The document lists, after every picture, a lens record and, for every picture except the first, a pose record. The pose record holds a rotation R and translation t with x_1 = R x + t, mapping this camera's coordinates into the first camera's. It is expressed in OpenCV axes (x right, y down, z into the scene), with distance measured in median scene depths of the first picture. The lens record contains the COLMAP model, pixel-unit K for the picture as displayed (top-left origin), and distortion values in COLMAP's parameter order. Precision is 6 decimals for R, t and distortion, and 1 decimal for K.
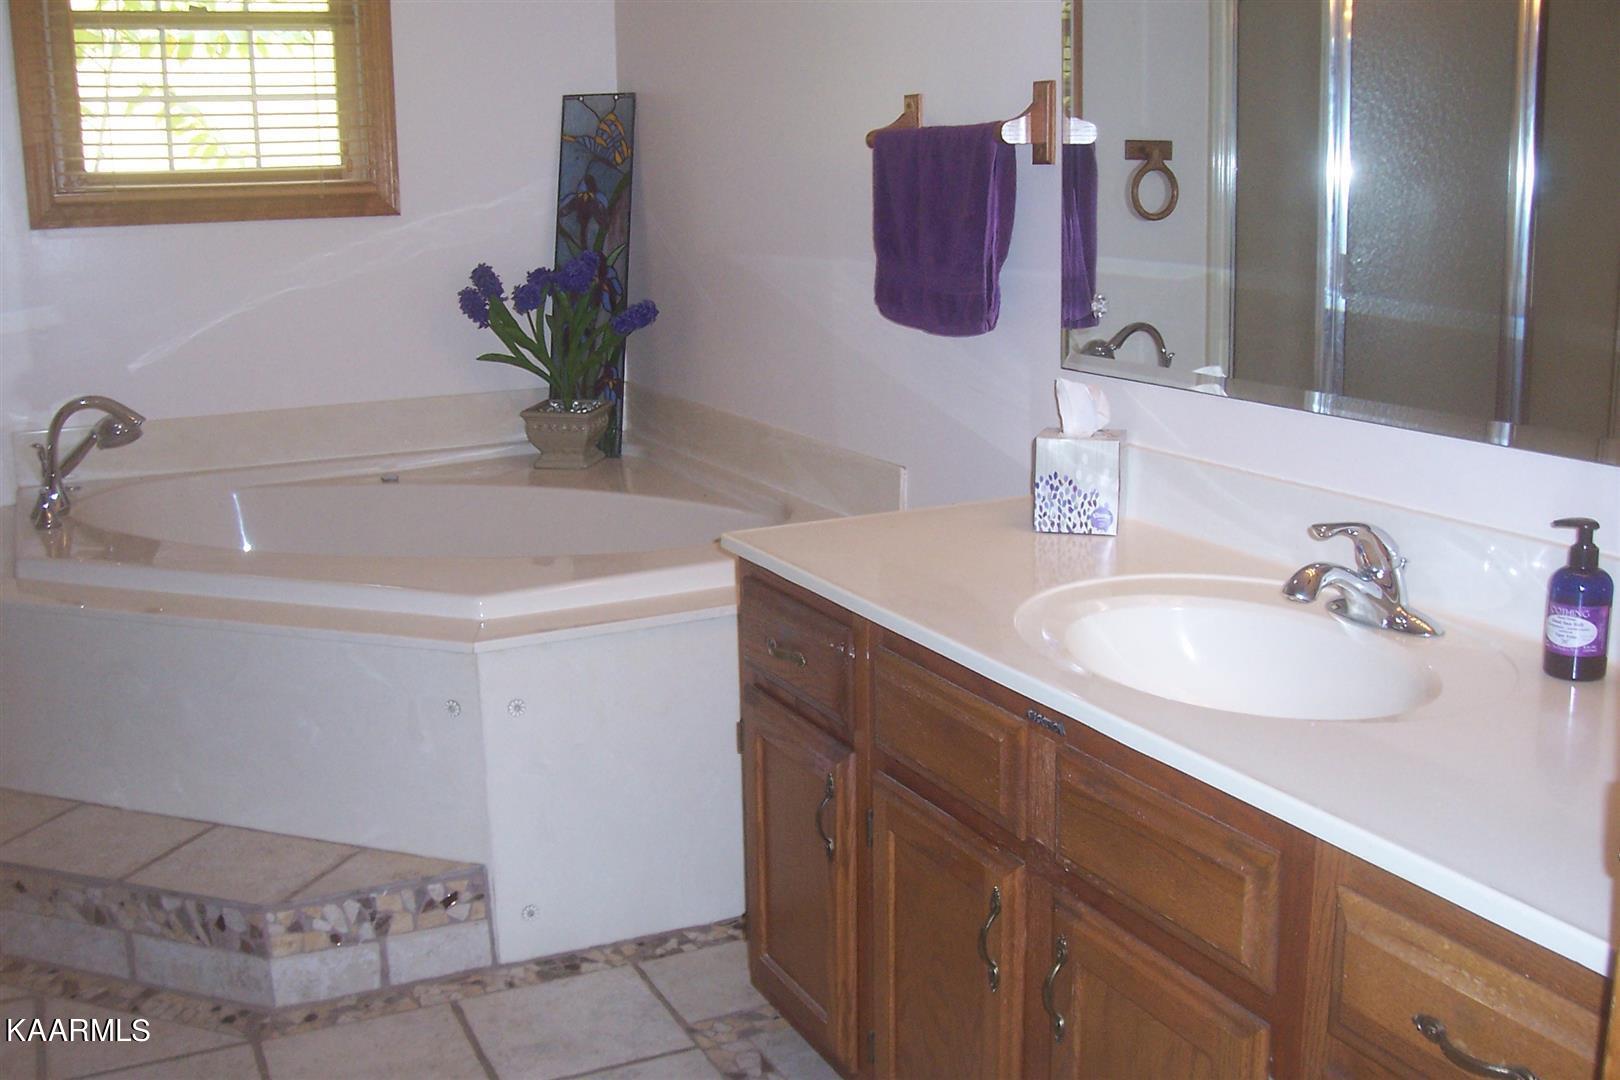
lens RADIAL K [[1652.9, 0, 810.0], [0, 1652.9, 540.0], [0, 0, 1]] dist [-0.166428, 0.140789]
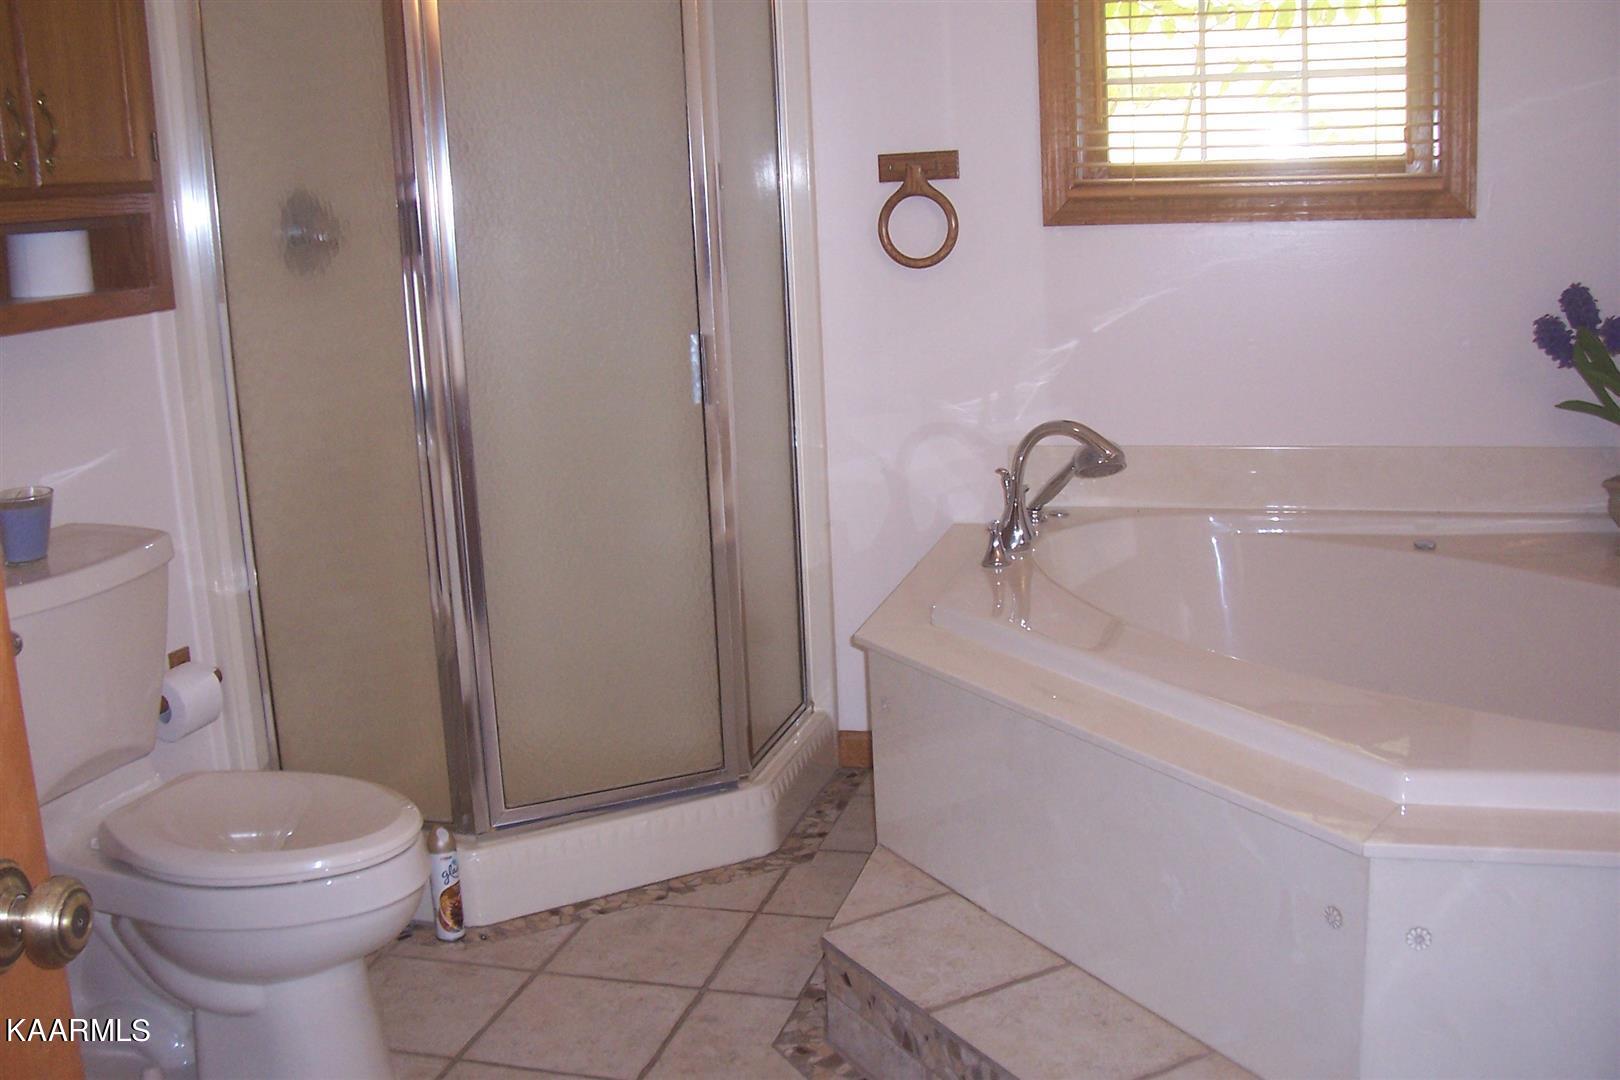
lens RADIAL K [[1652.9, 0, 810.0], [0, 1652.9, 540.0], [0, 0, 1]] dist [-0.166428, 0.140789]
pose [[0.743963, 0.124802, -0.656463, 0.045054], [-0.111550, 0.991814, 0.062139, -0.060941], [0.658845, 0.027000, 0.751794, 0.217060]]
